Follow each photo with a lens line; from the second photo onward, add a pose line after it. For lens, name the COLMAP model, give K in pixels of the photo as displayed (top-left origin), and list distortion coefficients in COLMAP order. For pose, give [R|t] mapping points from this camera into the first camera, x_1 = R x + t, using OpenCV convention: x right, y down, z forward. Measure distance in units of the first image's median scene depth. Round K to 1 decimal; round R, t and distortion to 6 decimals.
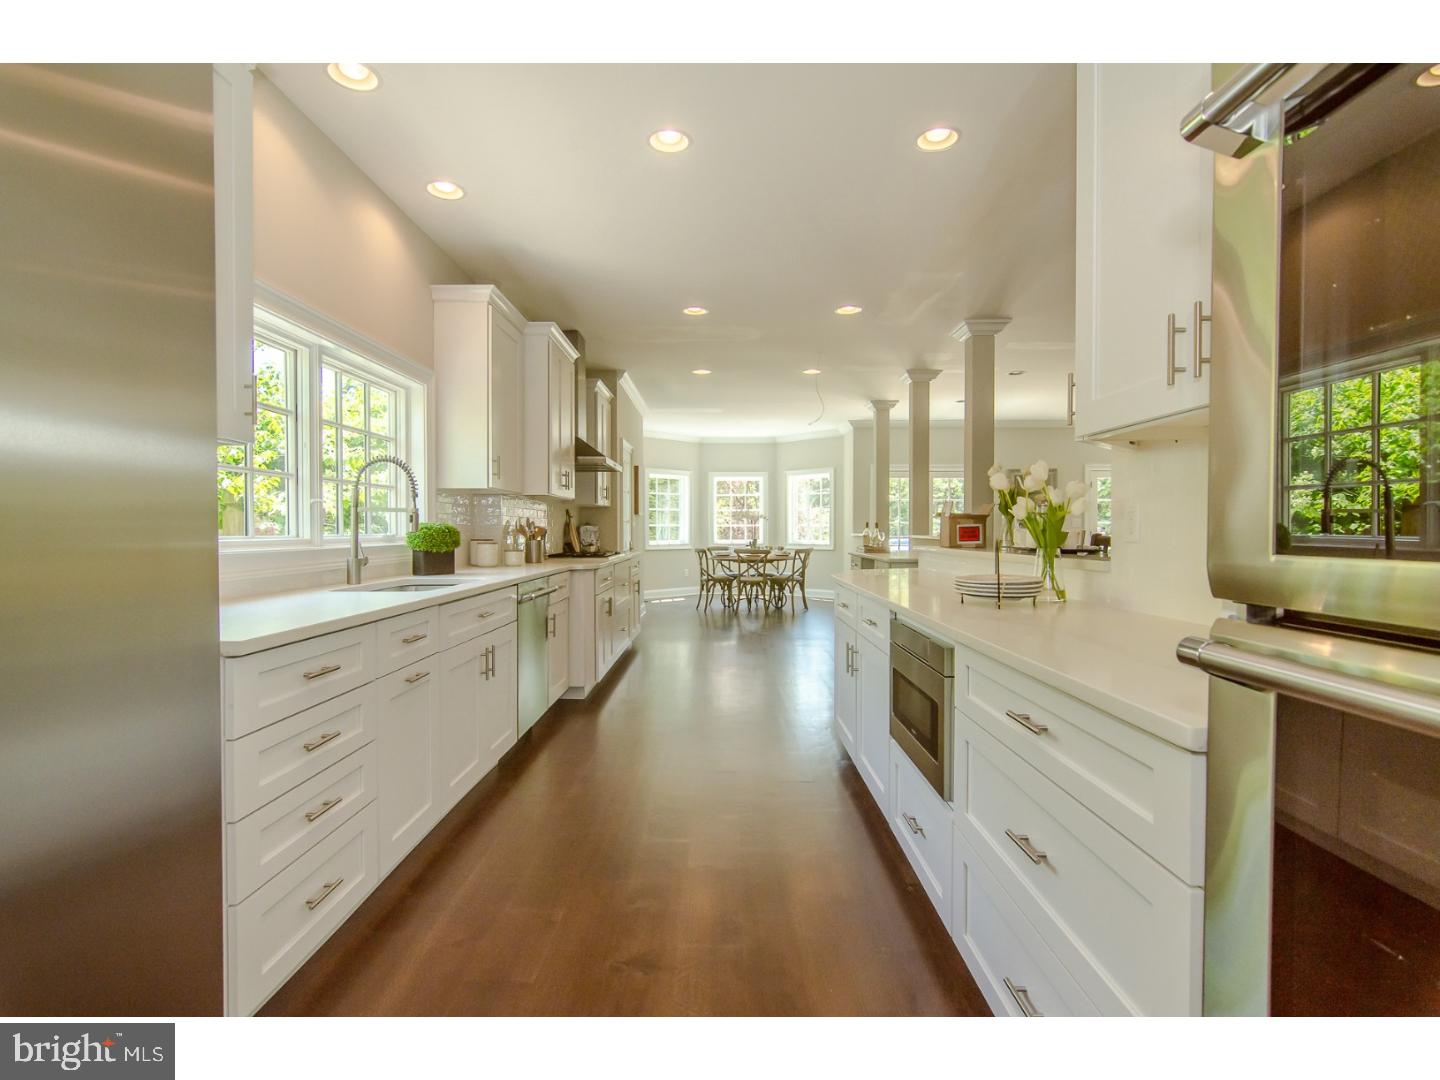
lens RADIAL K [[698.2, 0, 718.5], [0, 698.2, 538.8], [0, 0, 1]] dist [0.003911, -0.000599]
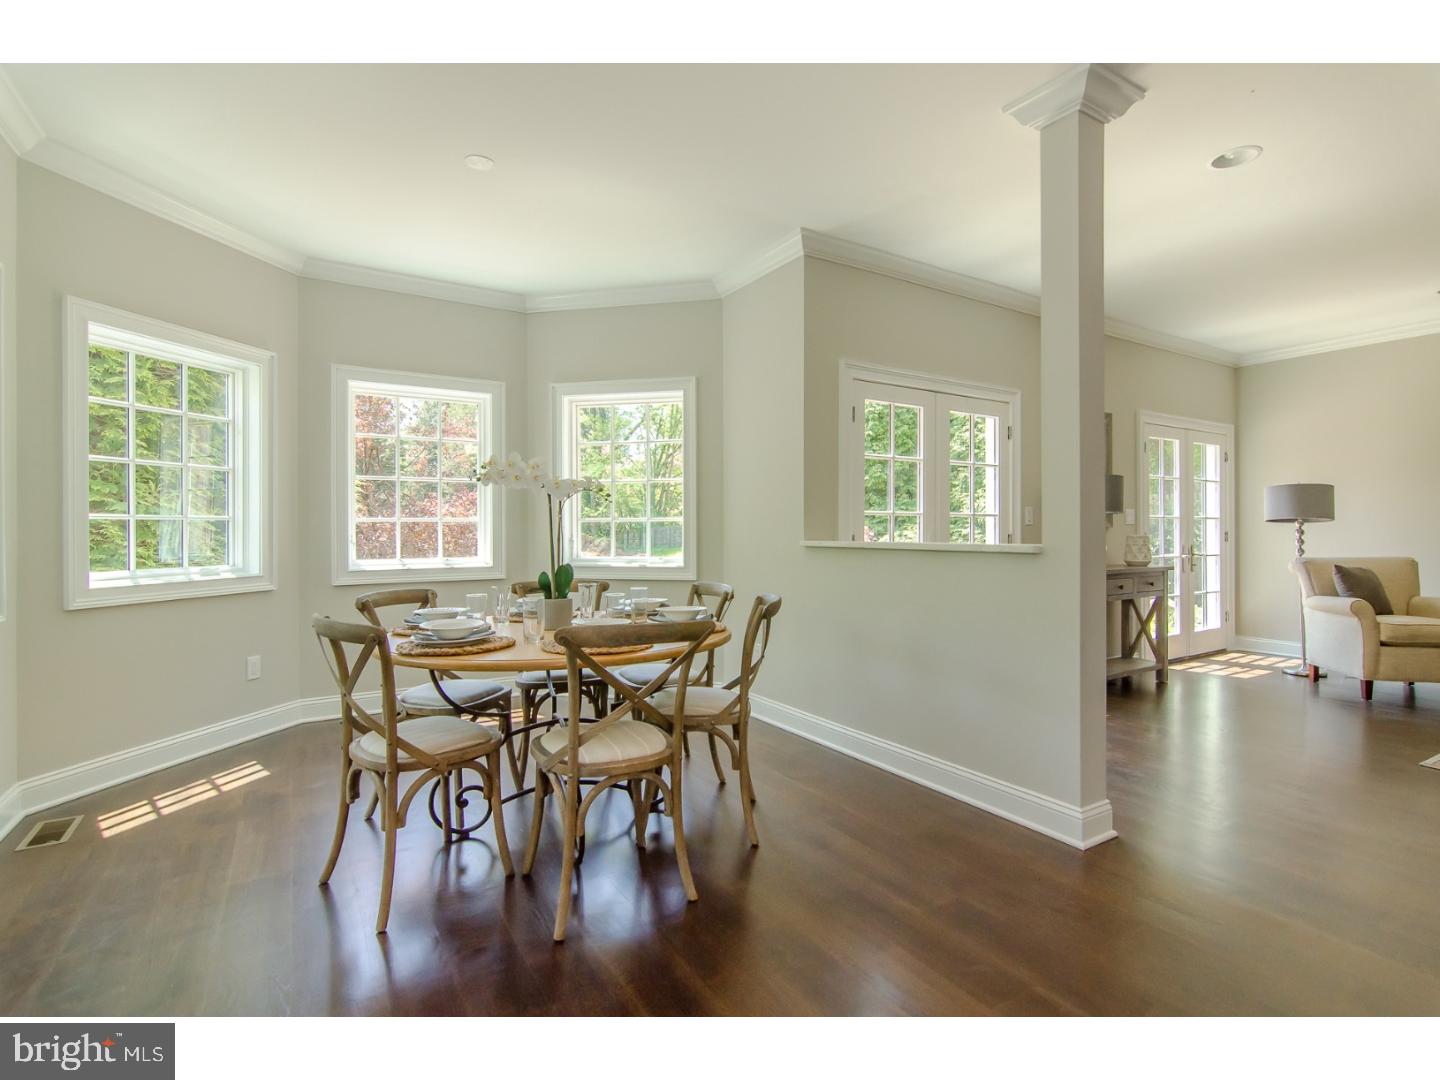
lens RADIAL K [[698.2, 0, 731.7], [0, 698.2, 541.2], [0, 0, 1]] dist [0.003911, -0.000599]
pose [[0.847687, -0.010405, 0.530394, -0.031652], [0.006803, 0.999939, 0.008744, -0.009680], [-0.530452, -0.003804, 0.847706, 0.615221]]
